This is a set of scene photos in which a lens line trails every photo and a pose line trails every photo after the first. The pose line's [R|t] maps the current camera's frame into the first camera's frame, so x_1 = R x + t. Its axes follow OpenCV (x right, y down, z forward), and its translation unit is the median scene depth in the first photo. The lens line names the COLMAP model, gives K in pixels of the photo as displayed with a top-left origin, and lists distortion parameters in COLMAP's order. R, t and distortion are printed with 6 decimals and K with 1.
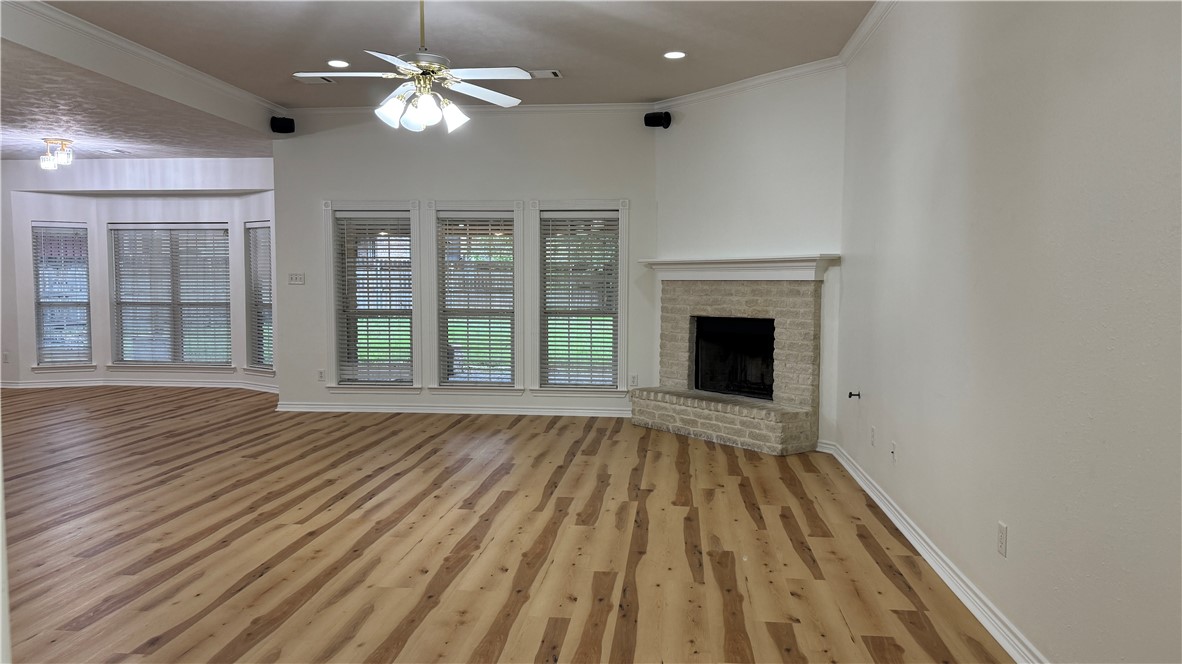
lens RADIAL K [[805.7, 0, 595.1], [0, 805.7, 334.6], [0, 0, 1]] dist [0.039191, -0.010576]
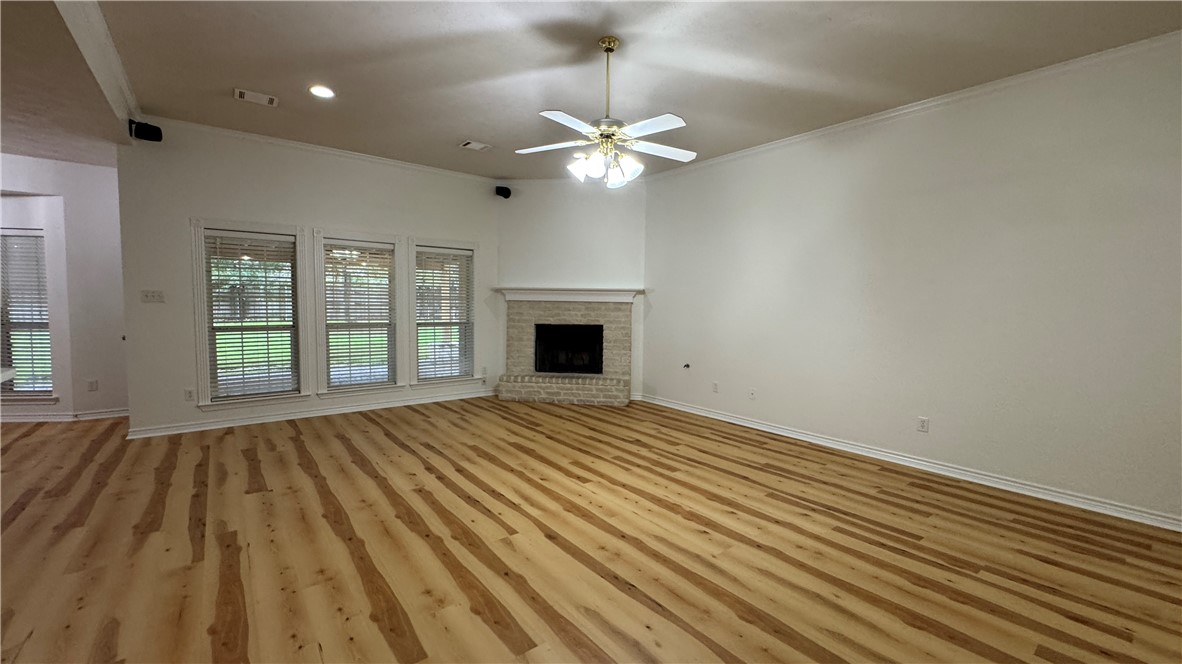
lens RADIAL K [[465.9, 0, 589.1], [0, 465.9, 328.3], [0, 0, 1]] dist [-0.010940, 0.000324]
pose [[0.724471, -0.033354, 0.688497, -0.621728], [0.033637, 0.999349, 0.013018, -0.035279], [-0.688484, 0.013728, 0.725122, 0.432717]]
